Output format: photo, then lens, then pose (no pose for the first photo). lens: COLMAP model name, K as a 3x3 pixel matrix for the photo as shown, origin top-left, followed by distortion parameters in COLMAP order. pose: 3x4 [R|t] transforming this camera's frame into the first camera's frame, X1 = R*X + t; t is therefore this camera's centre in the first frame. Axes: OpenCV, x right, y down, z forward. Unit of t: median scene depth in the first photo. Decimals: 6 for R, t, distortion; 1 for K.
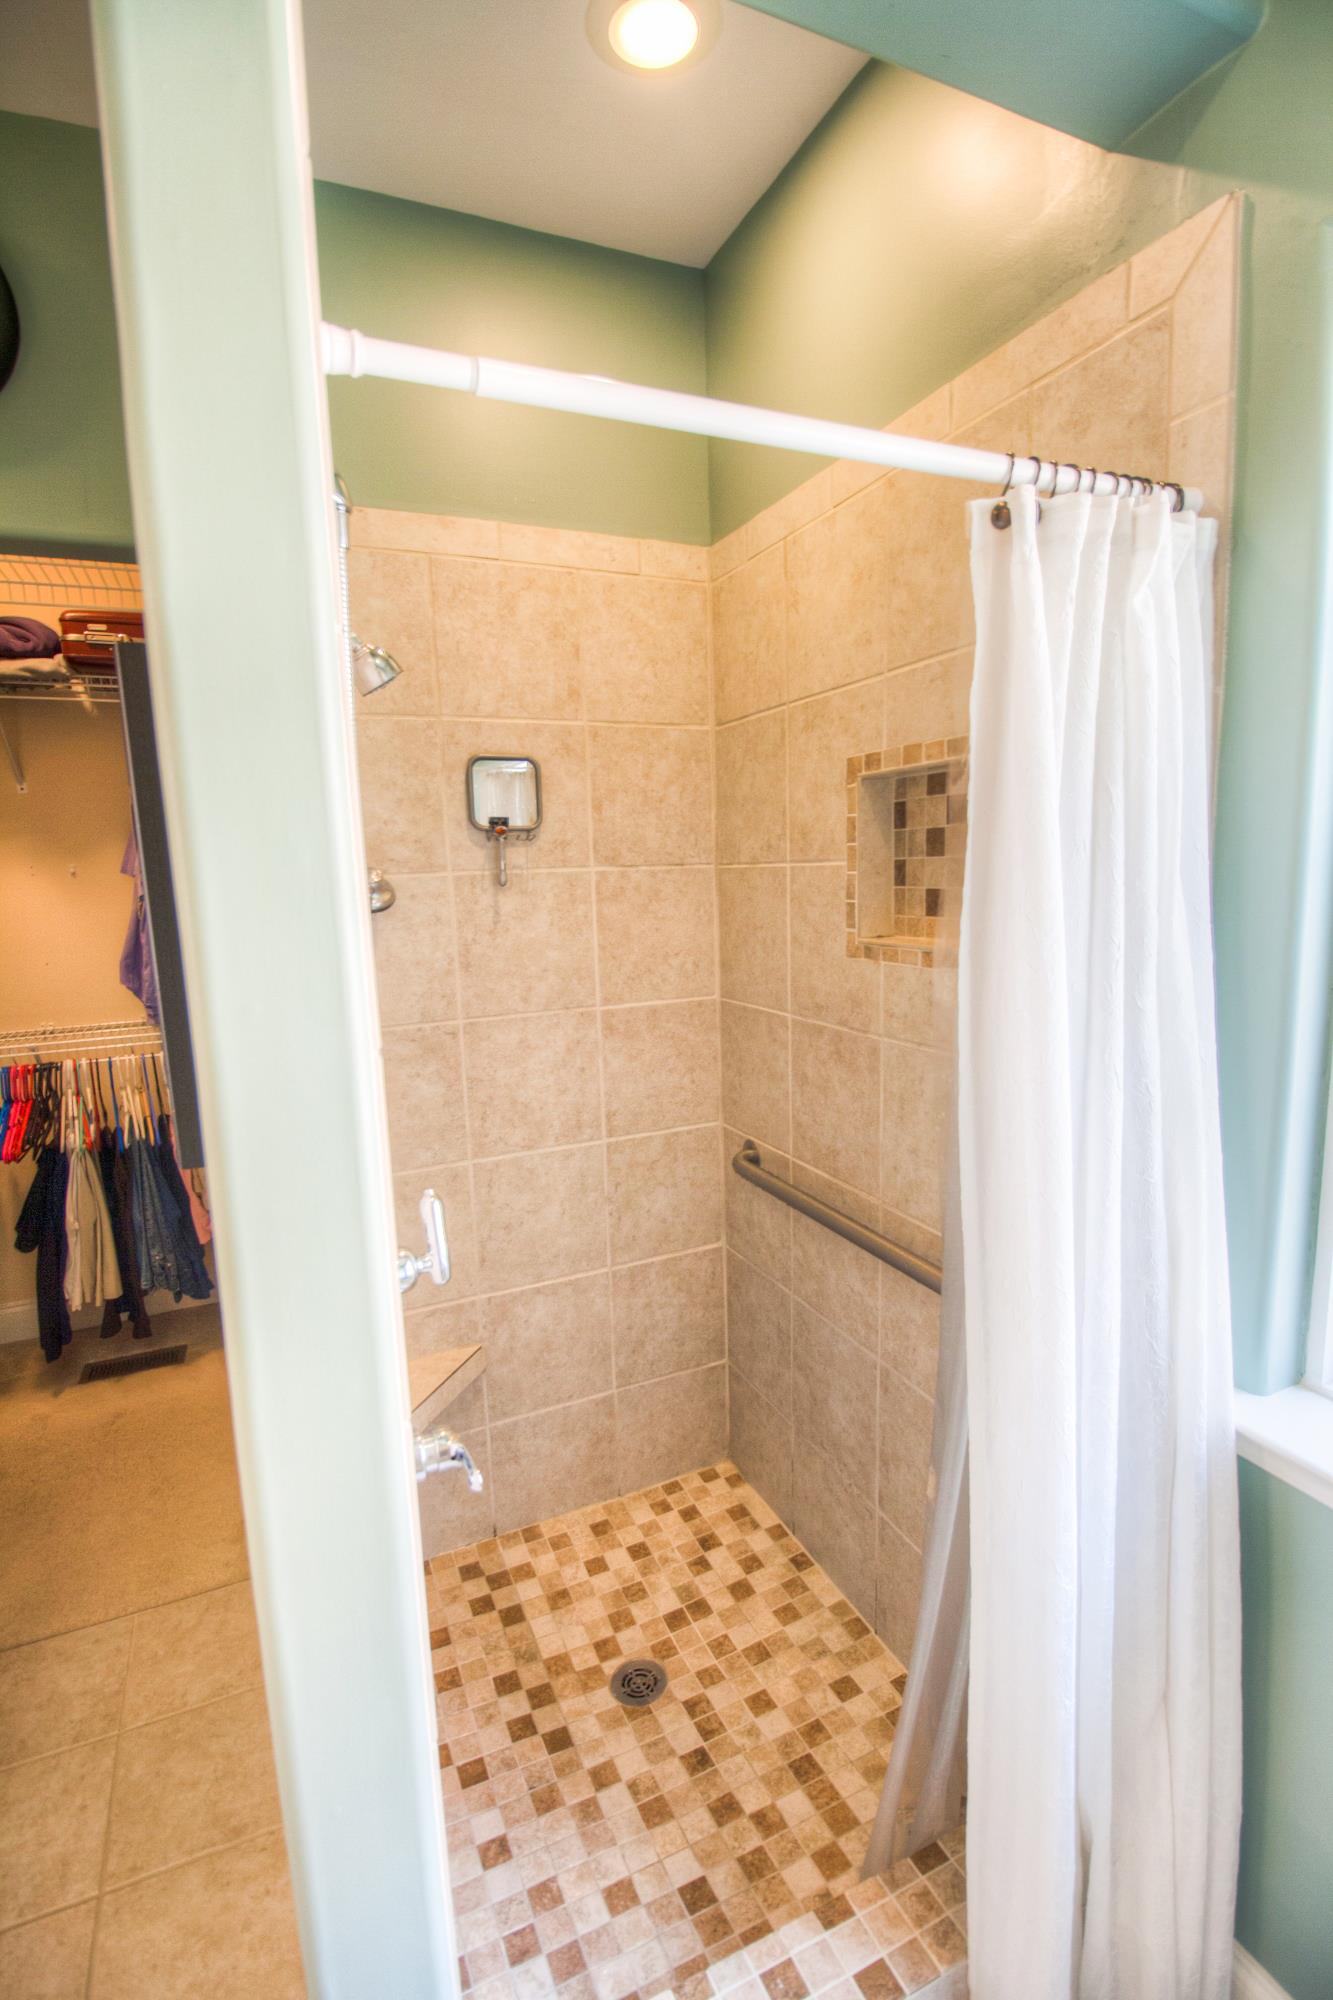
lens RADIAL K [[929.2, 0, 666.5], [0, 929.2, 1000.0], [0, 0, 1]] dist [0.002001, -0.013225]
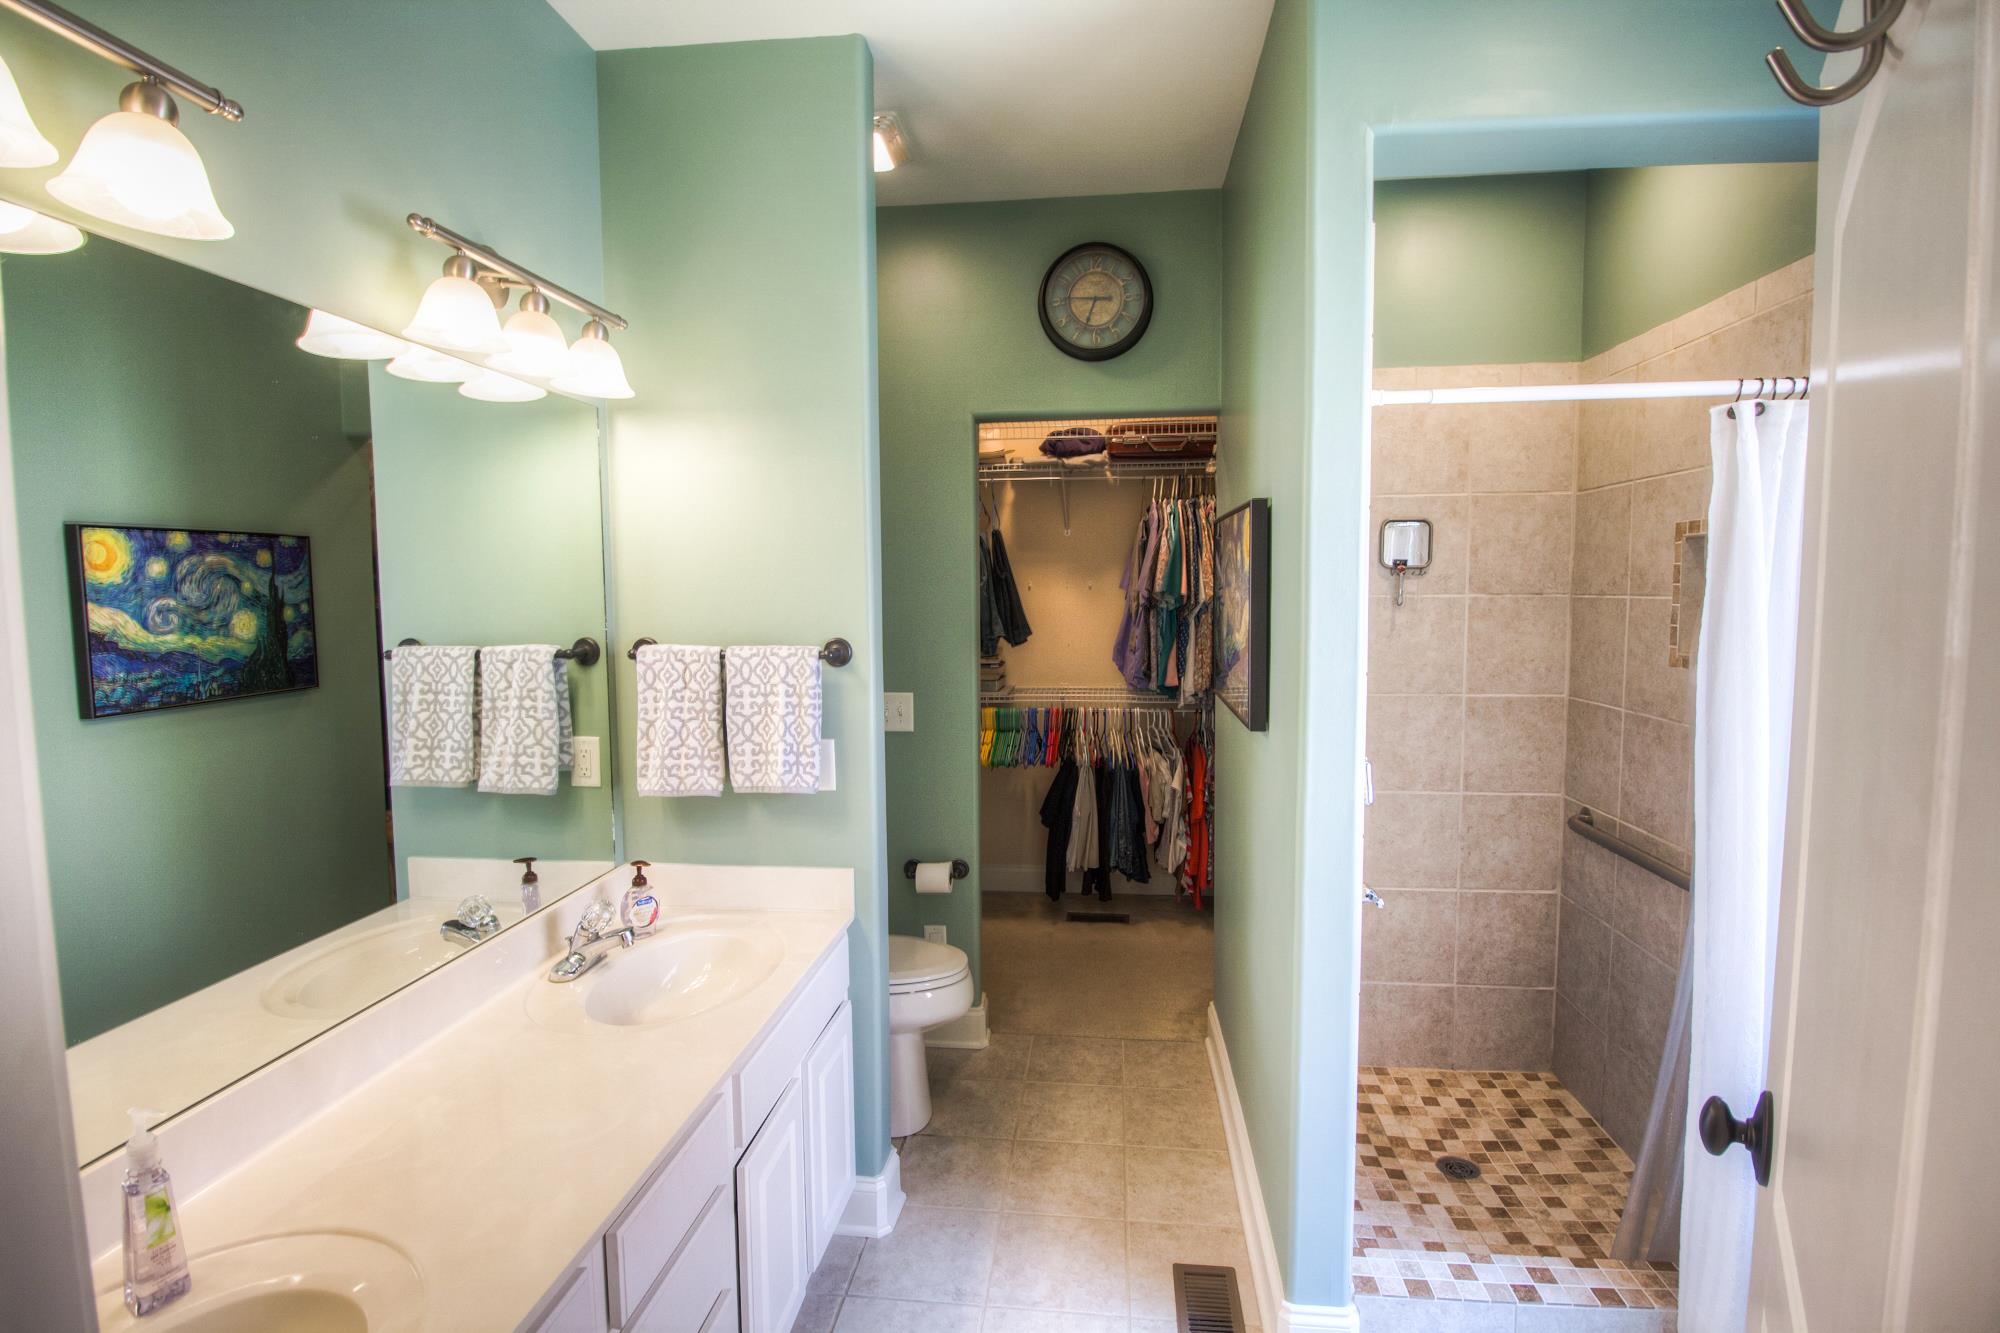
lens RADIAL K [[929.2, 0, 1015.3], [0, 929.2, 663.5], [0, 0, 1]] dist [0.002001, -0.013225]
pose [[0.863692, 0.064648, -0.499857, 0.039209], [-0.090930, 0.995453, -0.028372, 0.064115], [0.495750, 0.069956, 0.865643, -0.554485]]
